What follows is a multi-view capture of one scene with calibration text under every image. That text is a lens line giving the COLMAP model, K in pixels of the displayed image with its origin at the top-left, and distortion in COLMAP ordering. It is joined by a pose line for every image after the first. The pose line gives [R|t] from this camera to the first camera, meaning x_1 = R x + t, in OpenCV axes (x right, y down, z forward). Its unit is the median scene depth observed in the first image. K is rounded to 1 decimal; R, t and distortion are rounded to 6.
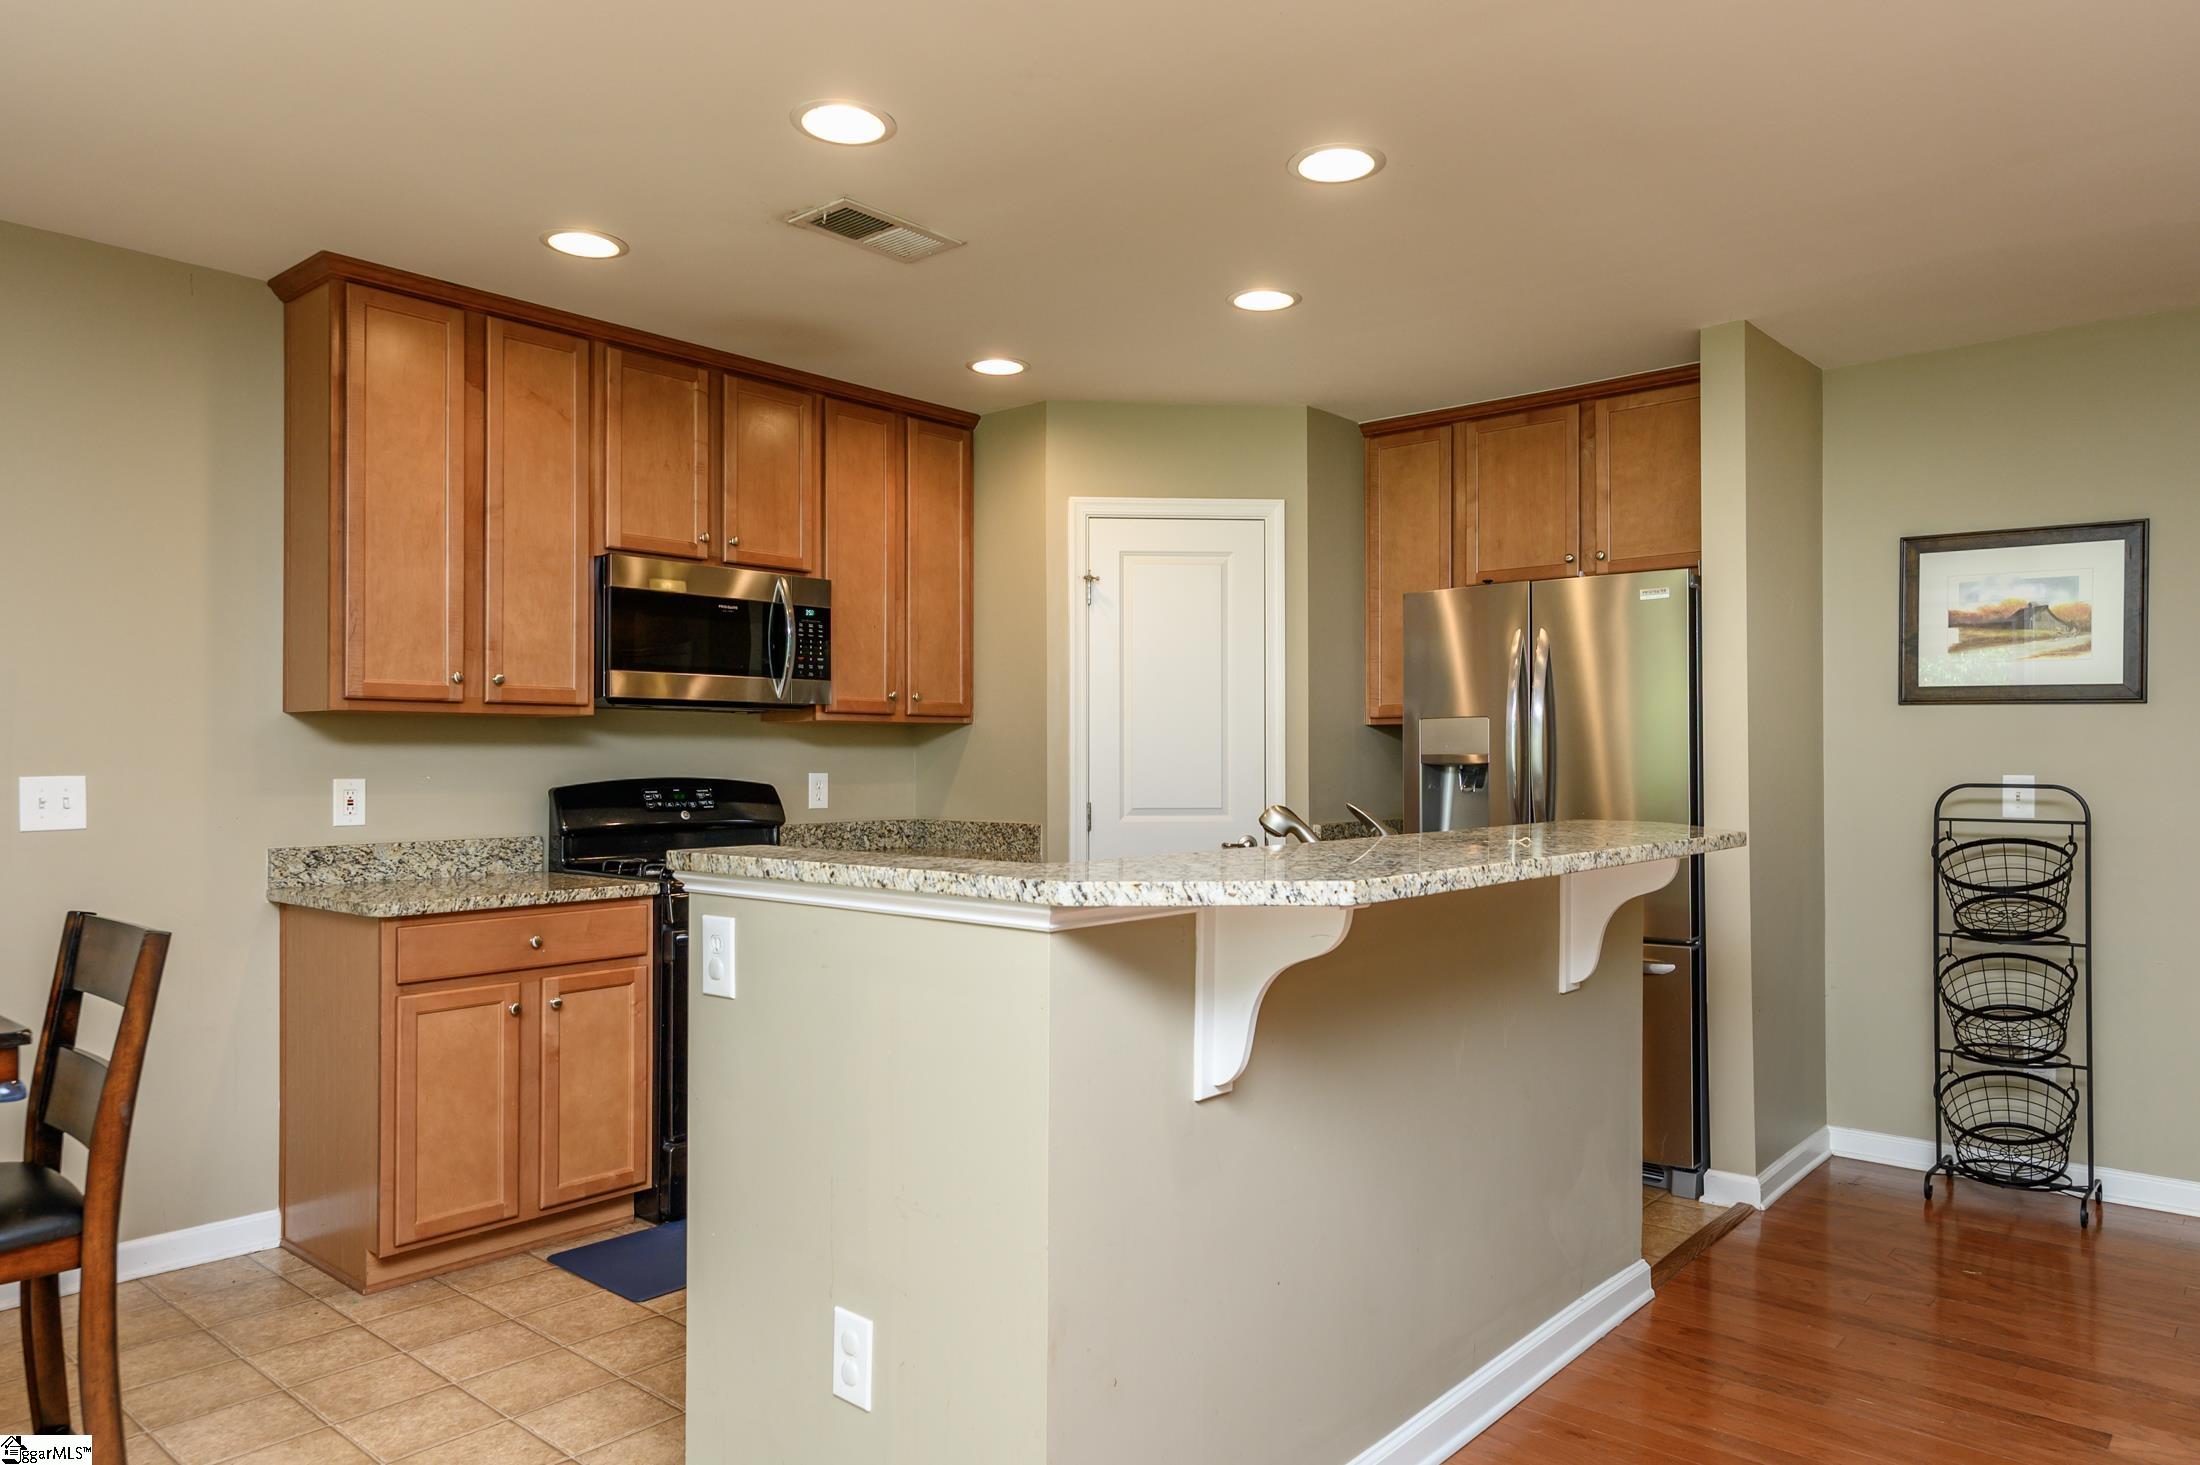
lens RADIAL K [[1433.3, 0, 1114.8], [0, 1433.3, 745.5], [0, 0, 1]] dist [0.012464, -0.007354]
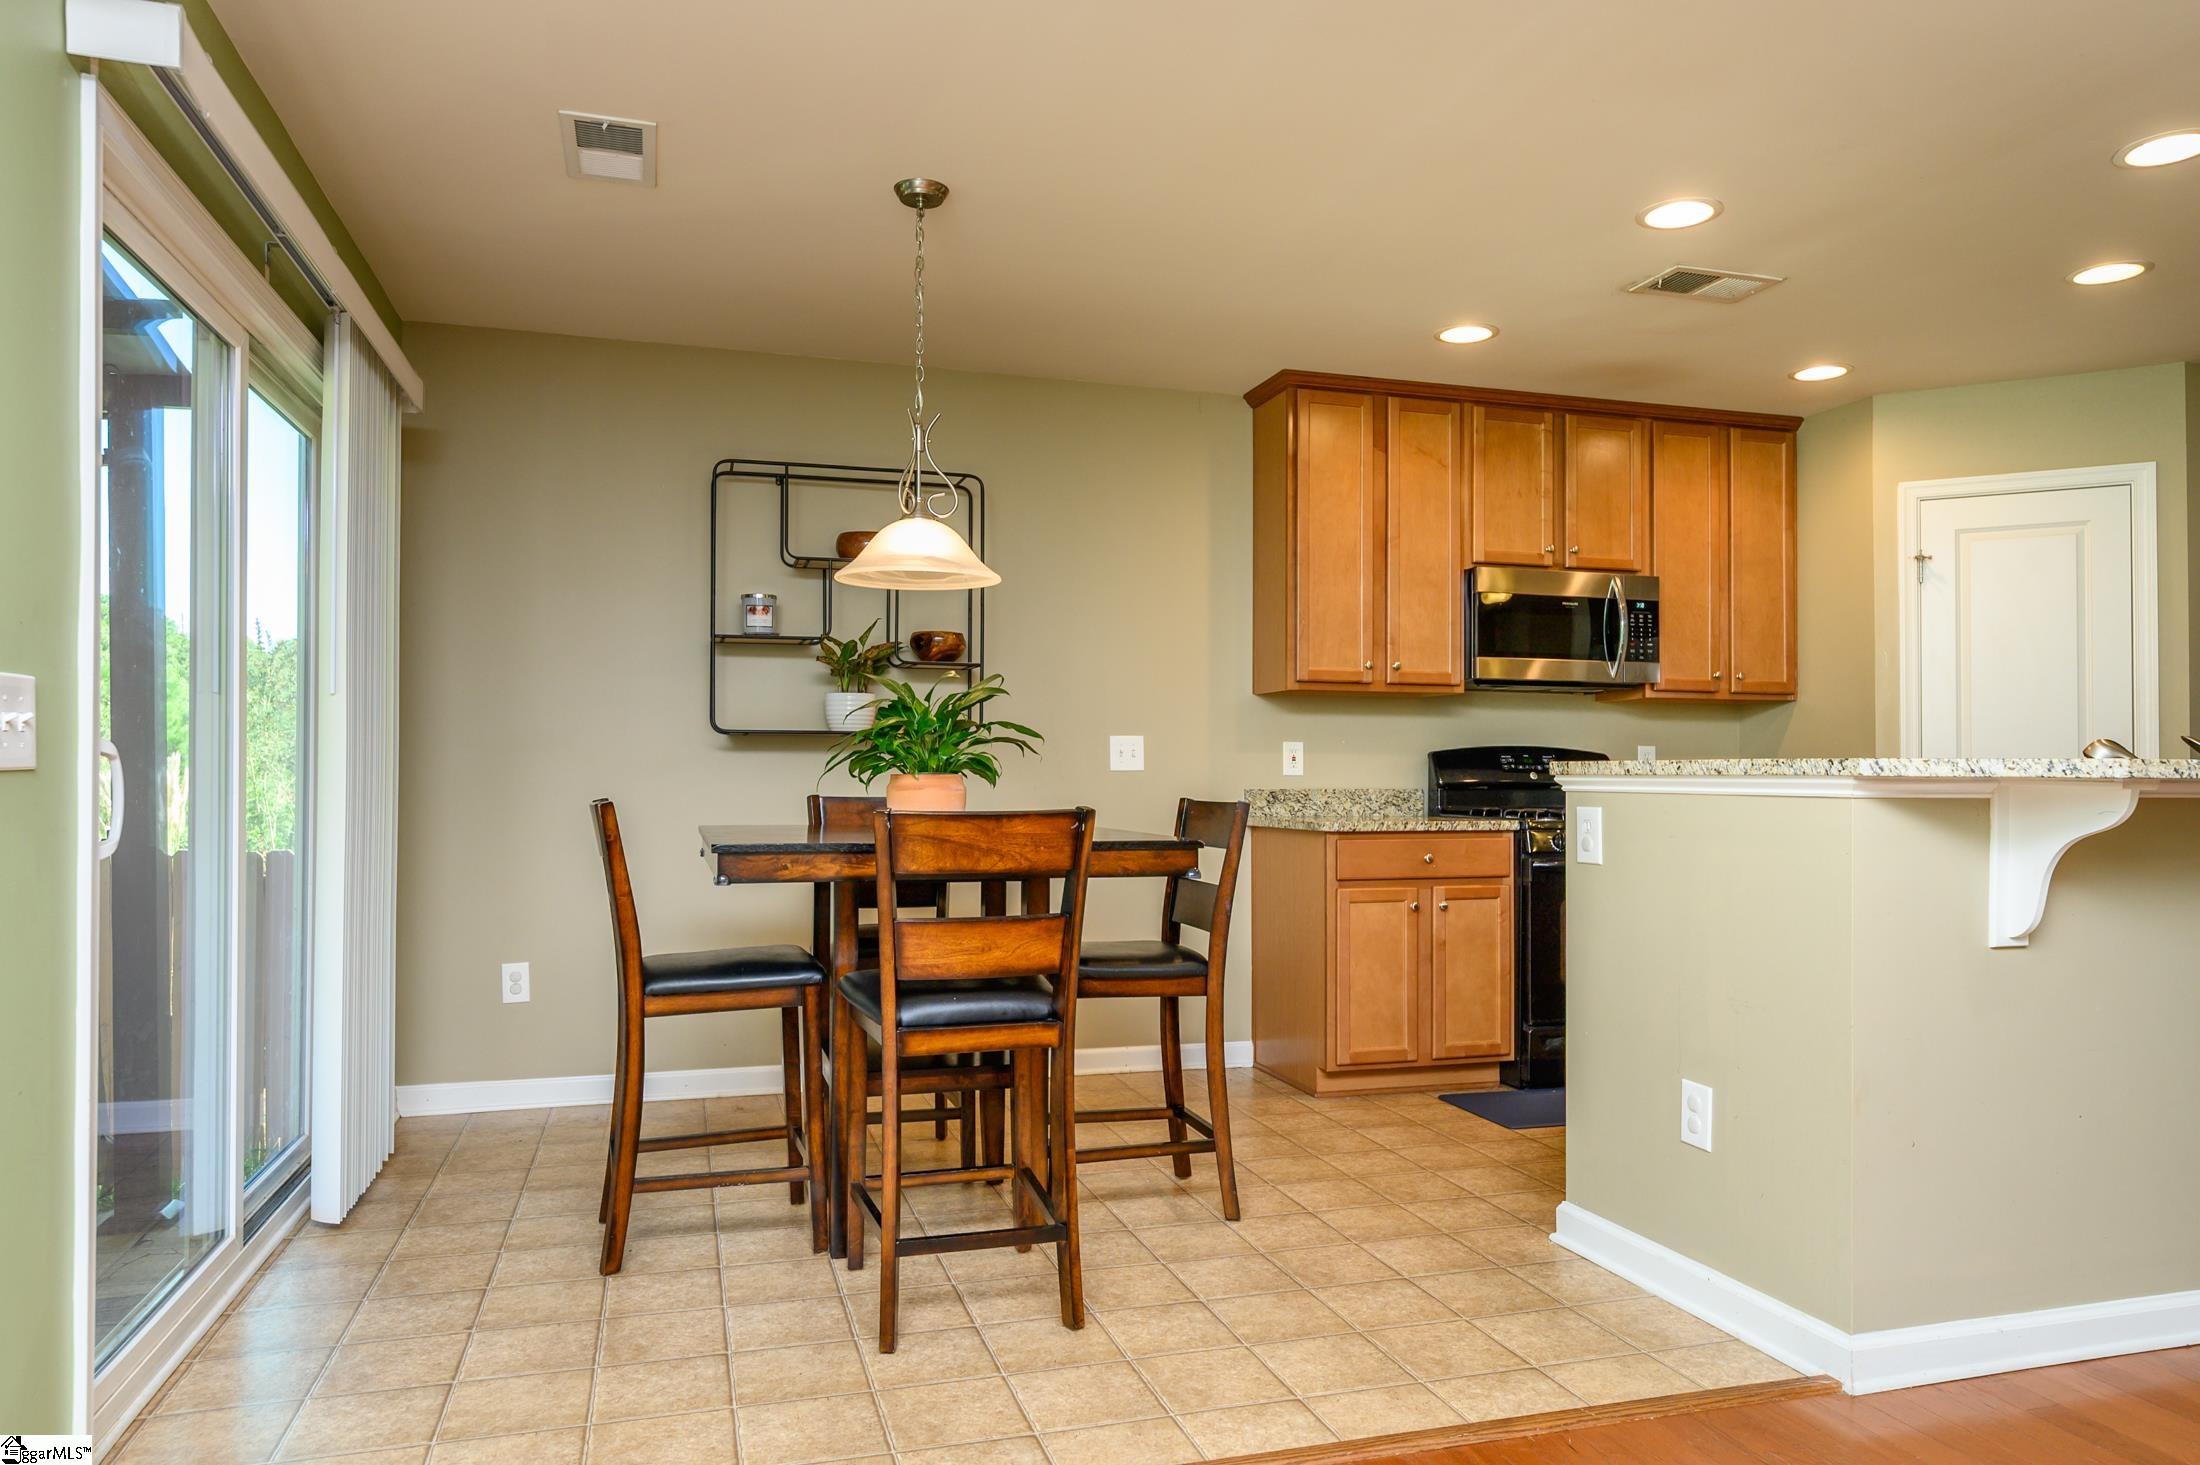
lens RADIAL K [[1433.3, 0, 1056.4], [0, 1433.3, 749.6], [0, 0, 1]] dist [0.012464, -0.007354]
pose [[0.836910, -0.007079, -0.547295, 0.033567], [-0.002849, 0.999846, -0.017290, 0.052734], [0.547333, 0.016029, 0.836761, -0.272227]]
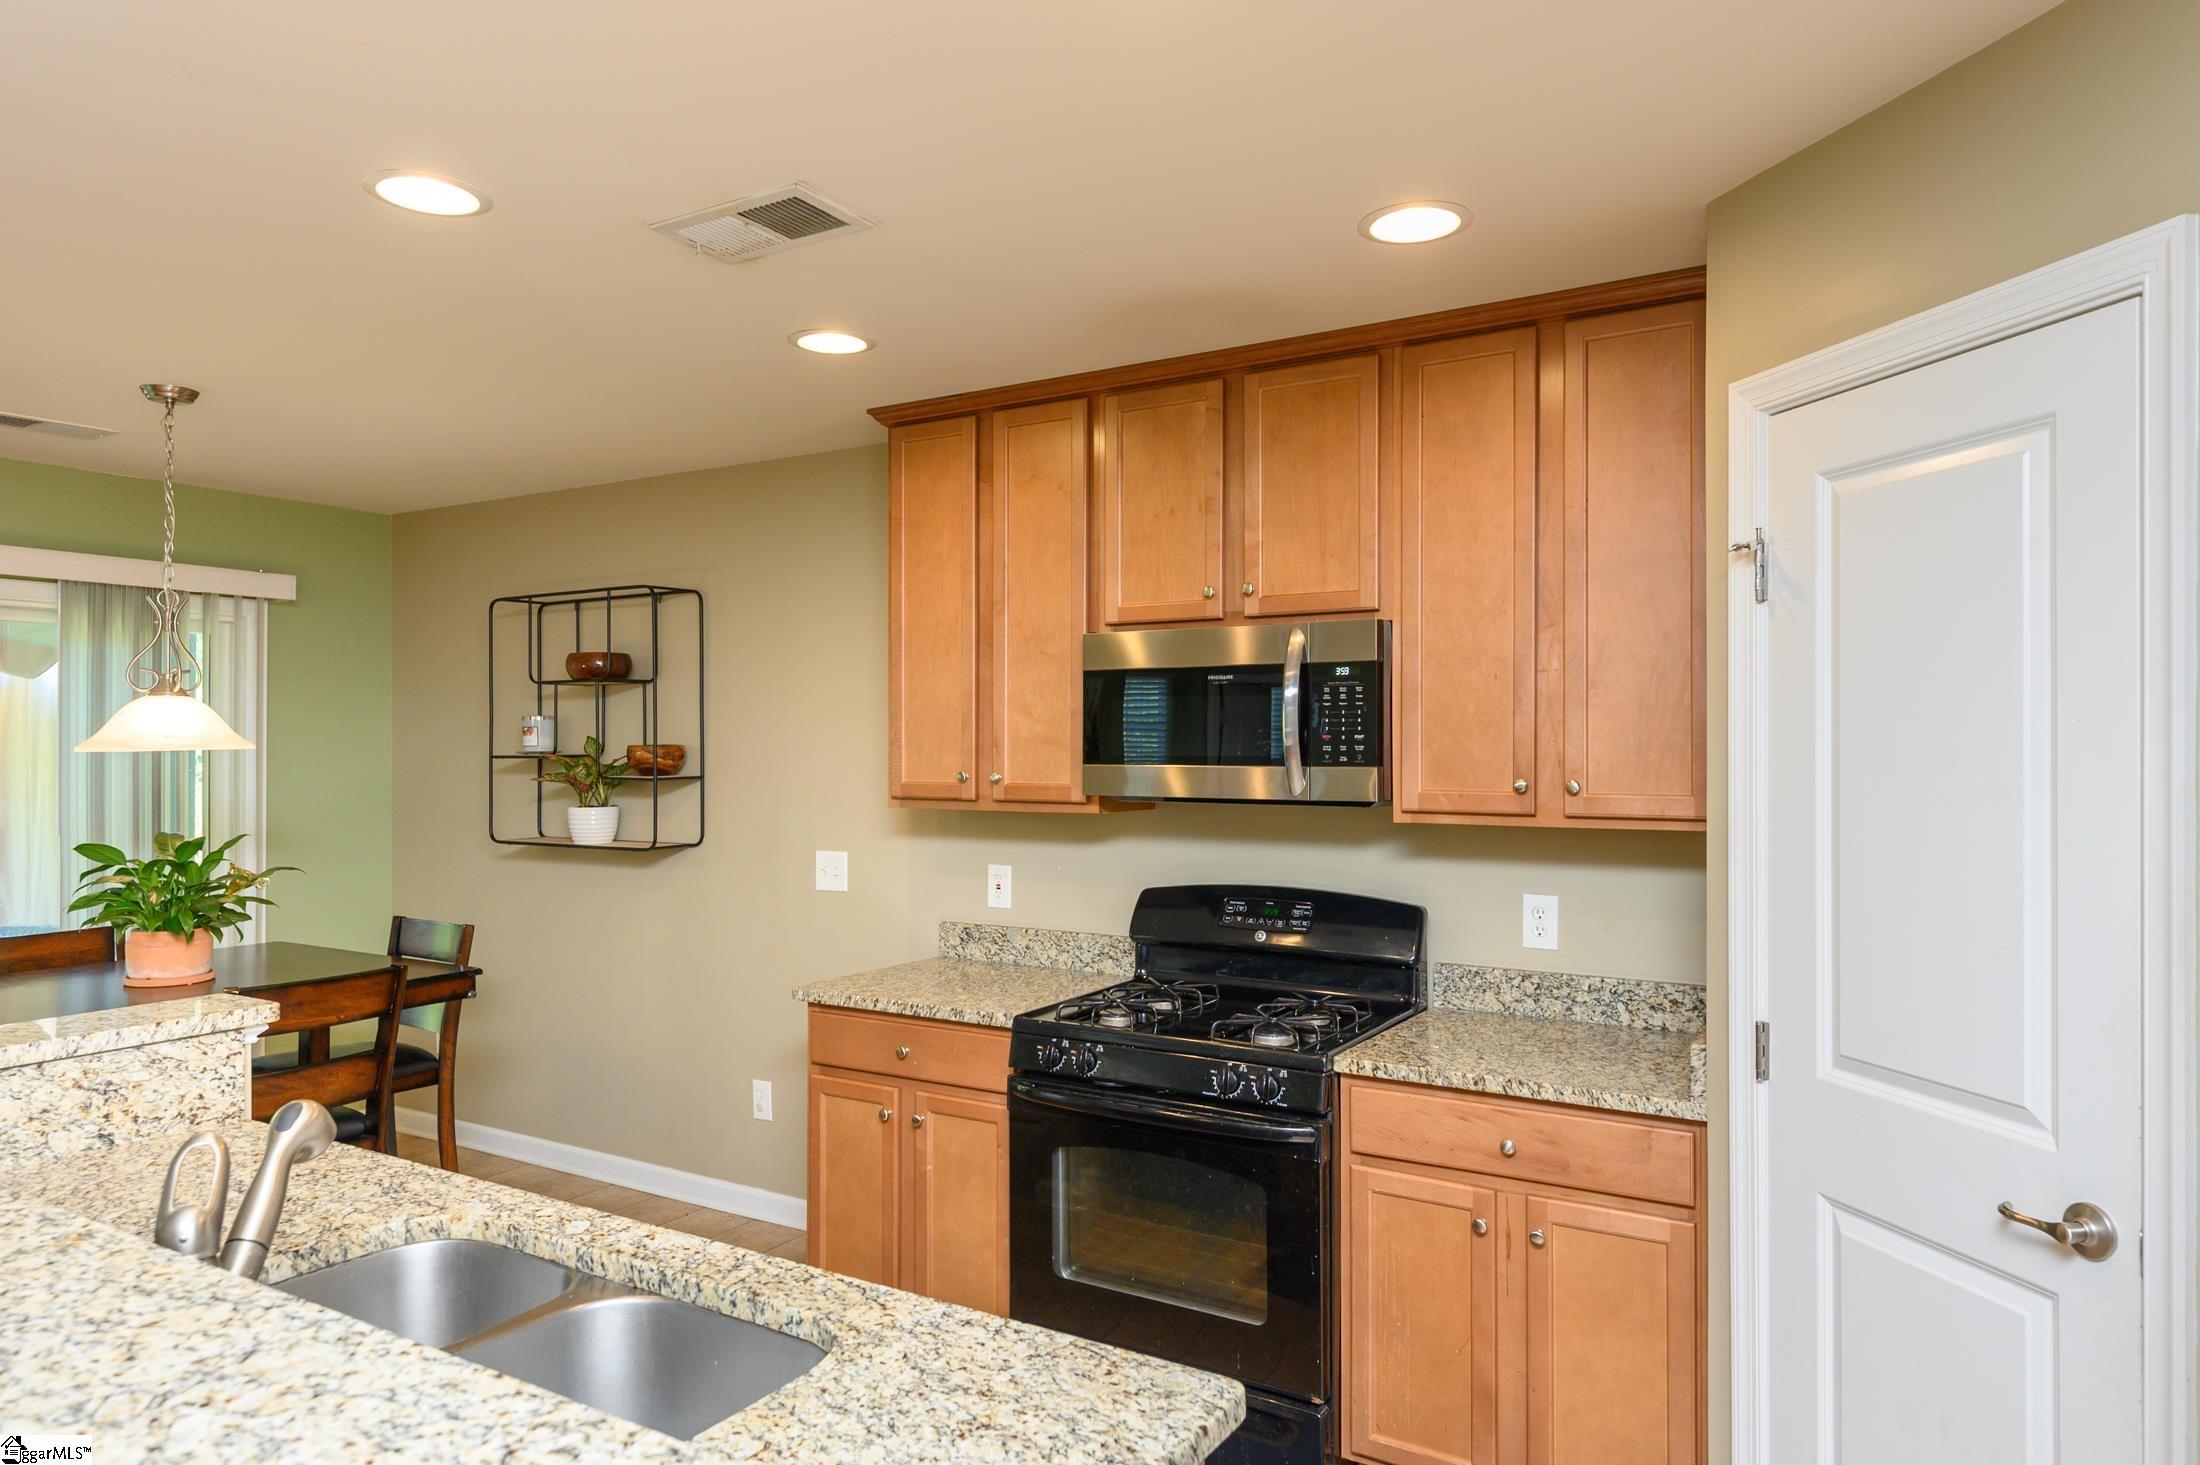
lens RADIAL K [[1362.5, 0, 1073.7], [0, 1362.5, 737.6], [0, 0, 1]] dist [0.023192, -0.009930]
pose [[0.151467, -0.006713, -0.988439, 0.476097], [0.008717, 0.999947, -0.005455, -0.064236], [0.988424, -0.007790, 0.151518, 0.858892]]
